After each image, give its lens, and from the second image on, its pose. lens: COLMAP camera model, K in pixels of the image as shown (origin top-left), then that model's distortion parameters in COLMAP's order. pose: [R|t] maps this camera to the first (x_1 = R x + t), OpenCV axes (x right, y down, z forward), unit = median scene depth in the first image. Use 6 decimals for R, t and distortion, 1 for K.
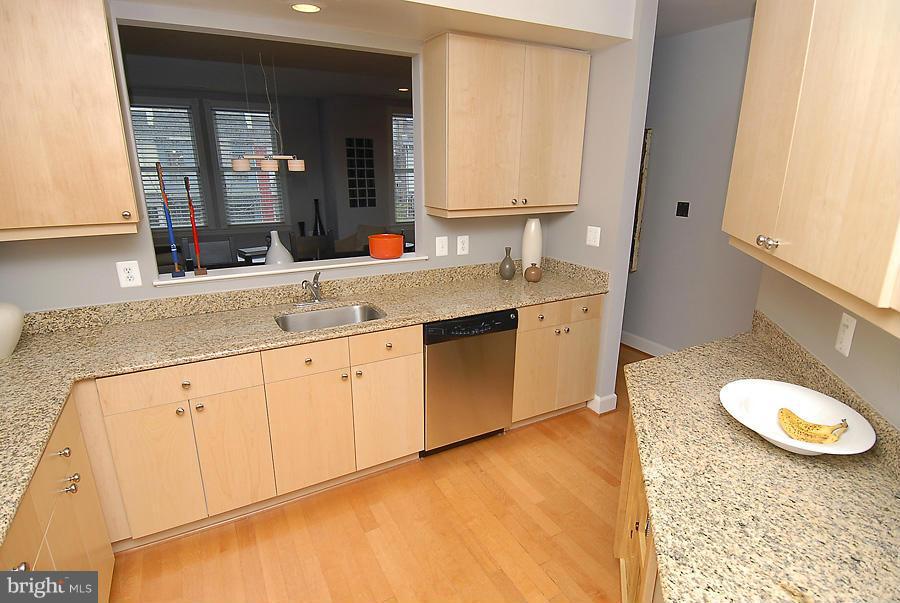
lens RADIAL K [[478.4, 0, 450.0], [0, 478.4, 301.5], [0, 0, 1]] dist [0.046838, -0.061210]
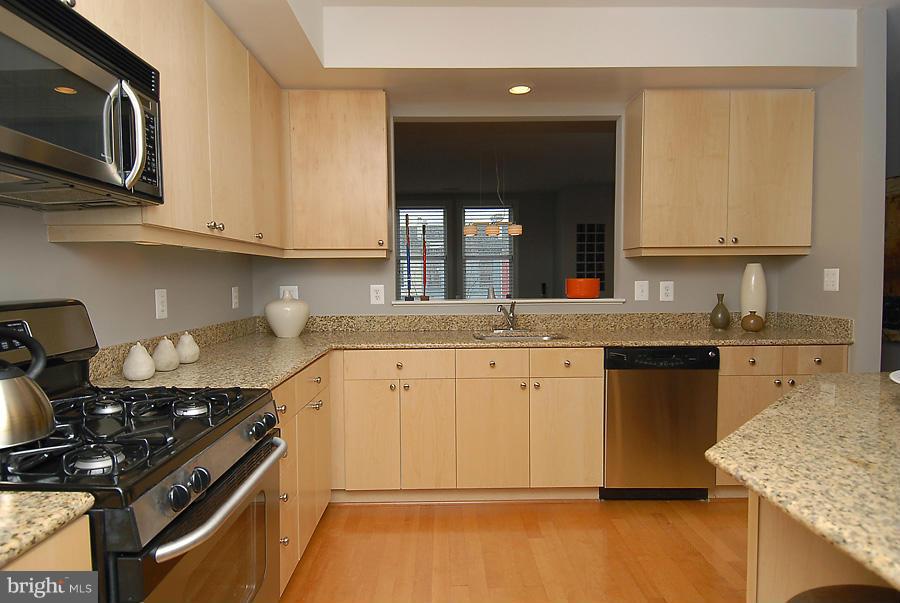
lens RADIAL K [[527.9, 0, 435.0], [0, 527.9, 301.2], [0, 0, 1]] dist [0.084604, -0.090536]
pose [[0.876497, 0.015740, -0.481150, 0.155994], [-0.127702, 0.971261, -0.200859, 0.203119], [0.464161, 0.237496, 0.853317, -0.148106]]
